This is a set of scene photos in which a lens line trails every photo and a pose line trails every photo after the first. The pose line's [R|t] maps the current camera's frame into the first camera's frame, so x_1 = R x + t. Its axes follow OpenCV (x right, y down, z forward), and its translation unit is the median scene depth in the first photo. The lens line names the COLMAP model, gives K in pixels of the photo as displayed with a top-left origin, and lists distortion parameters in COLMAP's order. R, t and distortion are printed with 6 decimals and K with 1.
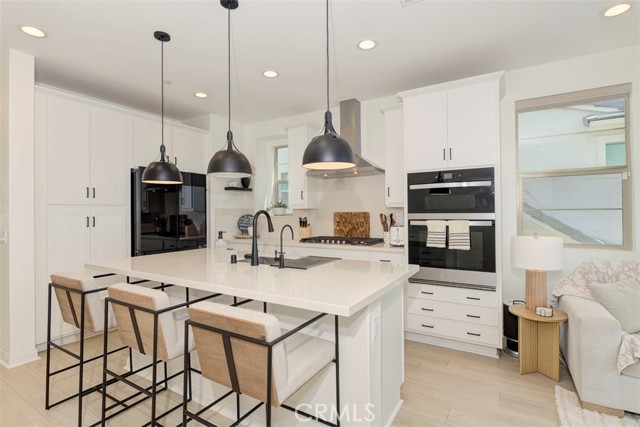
lens RADIAL K [[315.0, 0, 317.5], [0, 315.0, 210.3], [0, 0, 1]] dist [-0.002795, -0.001618]
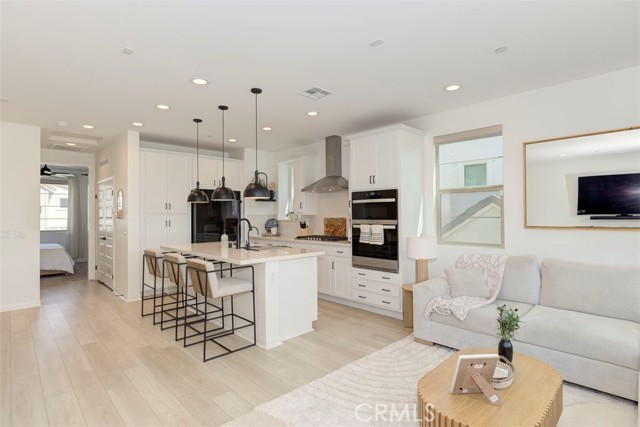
lens RADIAL K [[330.5, 0, 316.5], [0, 330.5, 208.9], [0, 0, 1]] dist [-0.001921, 0.000159]
pose [[0.965335, -0.002858, -0.260999, 0.574303], [0.000974, 0.999973, -0.007349, -0.030998], [0.261012, 0.006840, 0.965311, -0.564618]]
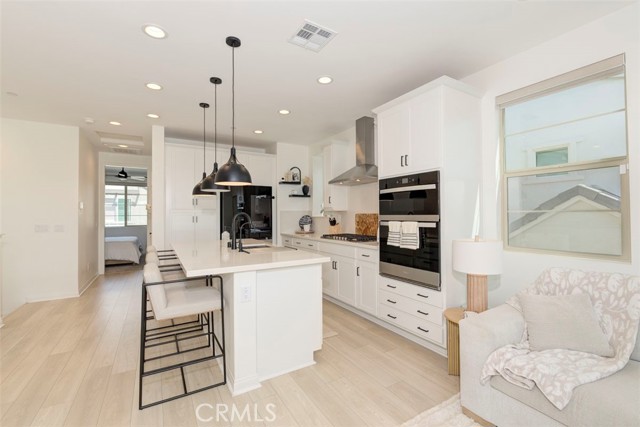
lens RADIAL K [[279.8, 0, 317.0], [0, 279.8, 210.7], [0, 0, 1]] dist [-0.004539, -0.000547]
pose [[0.882679, -0.003419, -0.469964, 0.612087], [0.002232, 0.999993, -0.003084, -0.003340], [0.469971, 0.001673, 0.882680, 0.003990]]
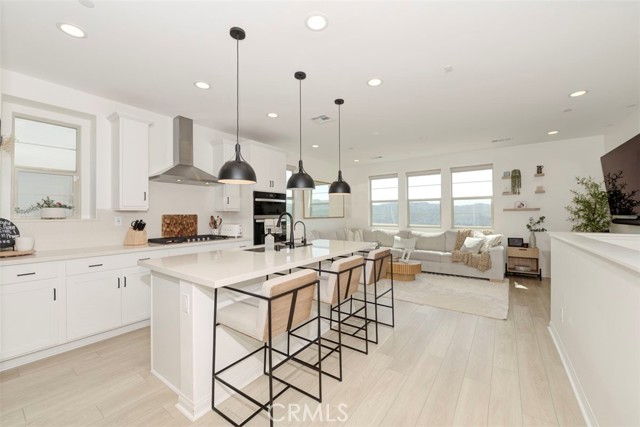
lens RADIAL K [[259.8, 0, 320.6], [0, 259.8, 216.3], [0, 0, 1]] dist [-0.001653, 0.000013]
pose [[0.065135, 0.002354, 0.997874, -1.133050], [-0.002275, 0.999995, -0.002210, 0.018289], [-0.997874, -0.002126, 0.065140, 0.615518]]
